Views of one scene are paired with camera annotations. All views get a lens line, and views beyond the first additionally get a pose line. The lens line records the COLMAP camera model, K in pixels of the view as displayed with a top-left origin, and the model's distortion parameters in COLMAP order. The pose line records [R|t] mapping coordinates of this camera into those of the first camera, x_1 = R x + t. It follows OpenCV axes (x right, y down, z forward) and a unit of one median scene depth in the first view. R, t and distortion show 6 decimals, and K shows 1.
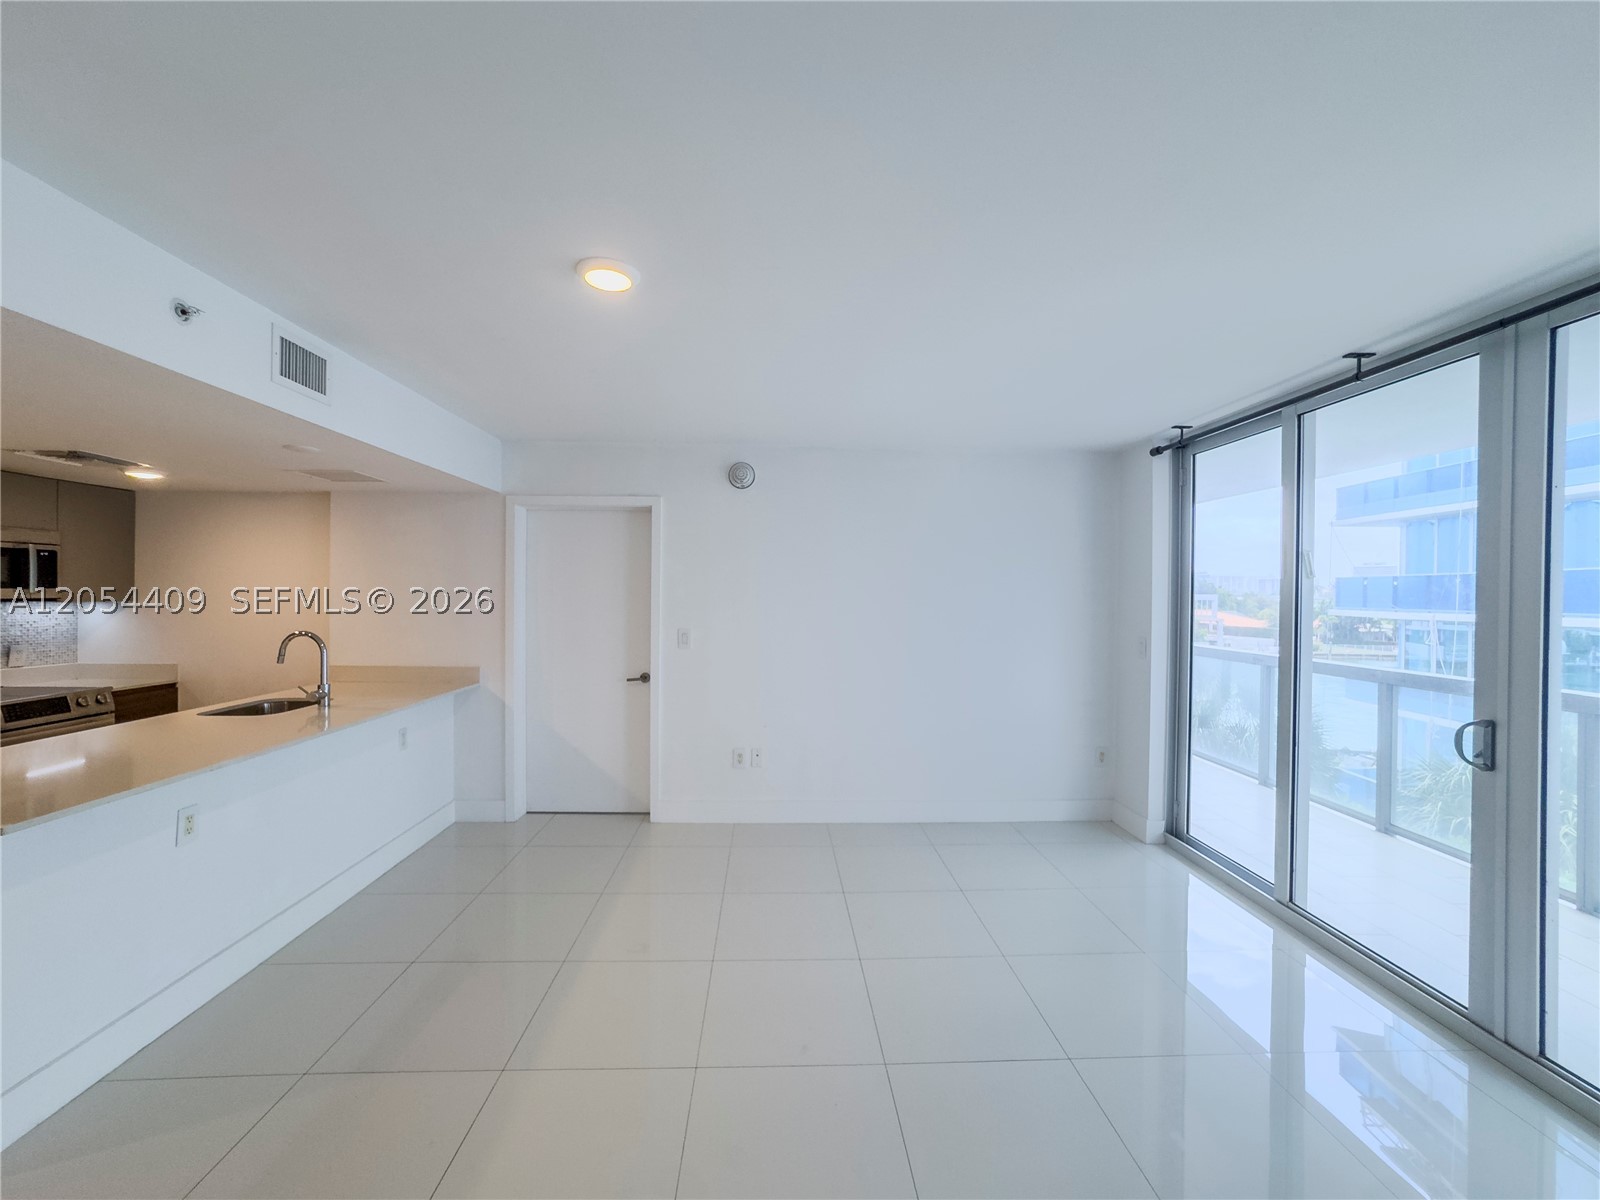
lens RADIAL K [[658.3, 0, 801.4], [0, 658.3, 598.6], [0, 0, 1]] dist [-0.032017, 0.014391]
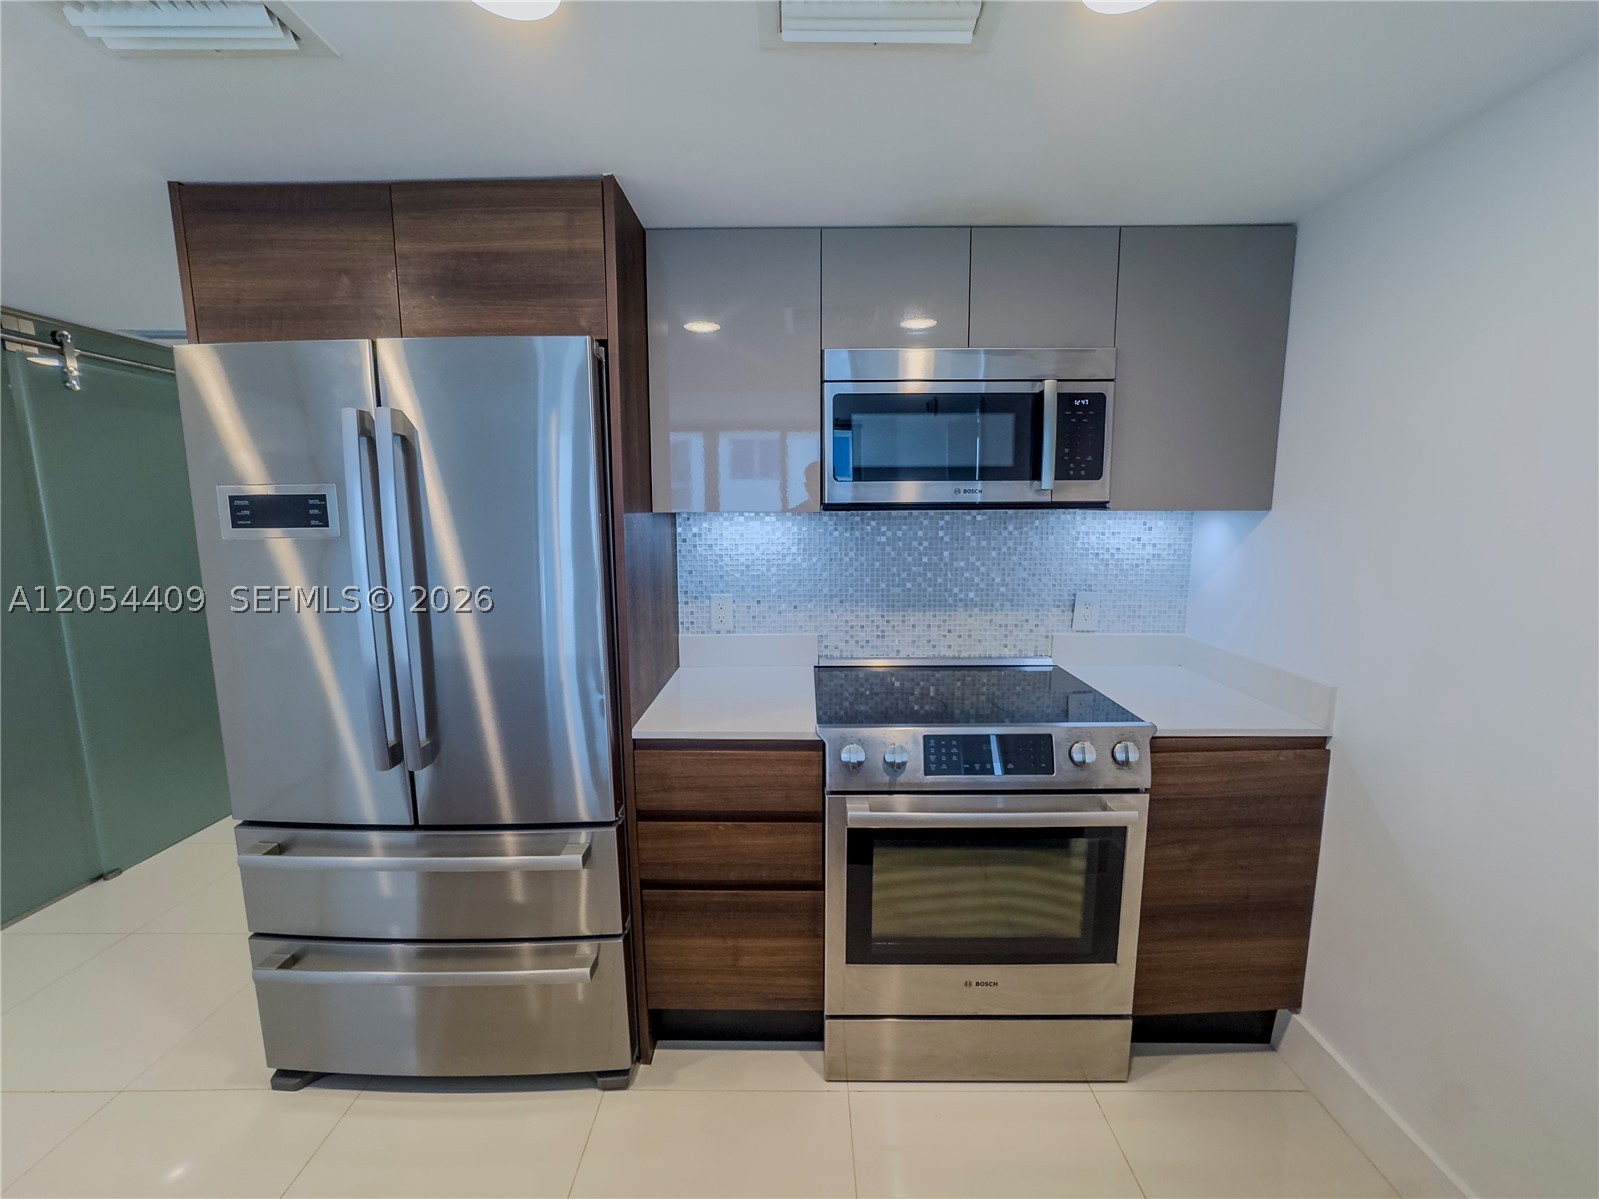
lens RADIAL K [[657.9, 0, 800.9], [0, 657.9, 598.1], [0, 0, 1]] dist [-0.032017, 0.014391]
pose [[-0.040142, 0.131498, -0.990503, -0.615584], [0.000582, 0.991305, 0.131581, 0.004946], [0.999194, 0.004706, -0.039869, 0.730418]]
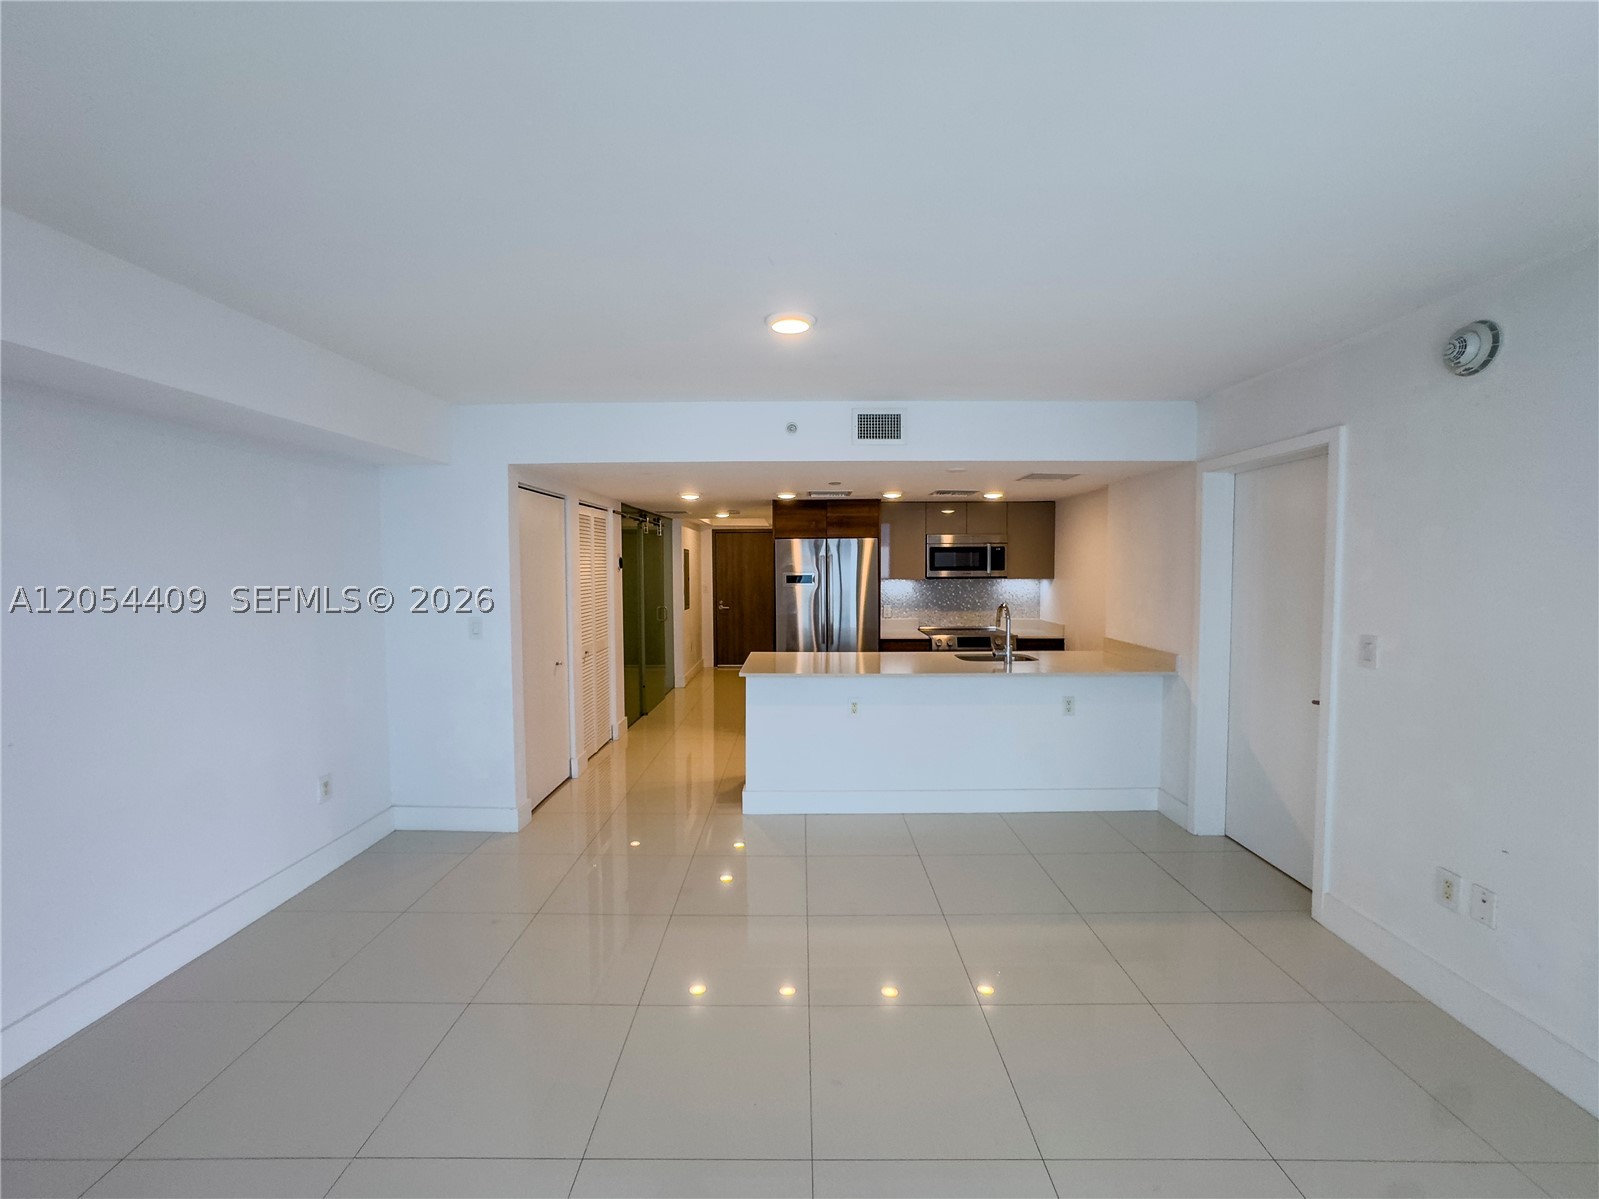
lens RADIAL K [[657.9, 0, 800.9], [0, 657.9, 598.1], [0, 0, 1]] dist [-0.032017, 0.014391]
pose [[-0.044791, 0.041078, -0.998152, 0.449432], [-0.000513, 0.999153, 0.041142, -0.012658], [0.998996, 0.002355, -0.044732, 0.512672]]
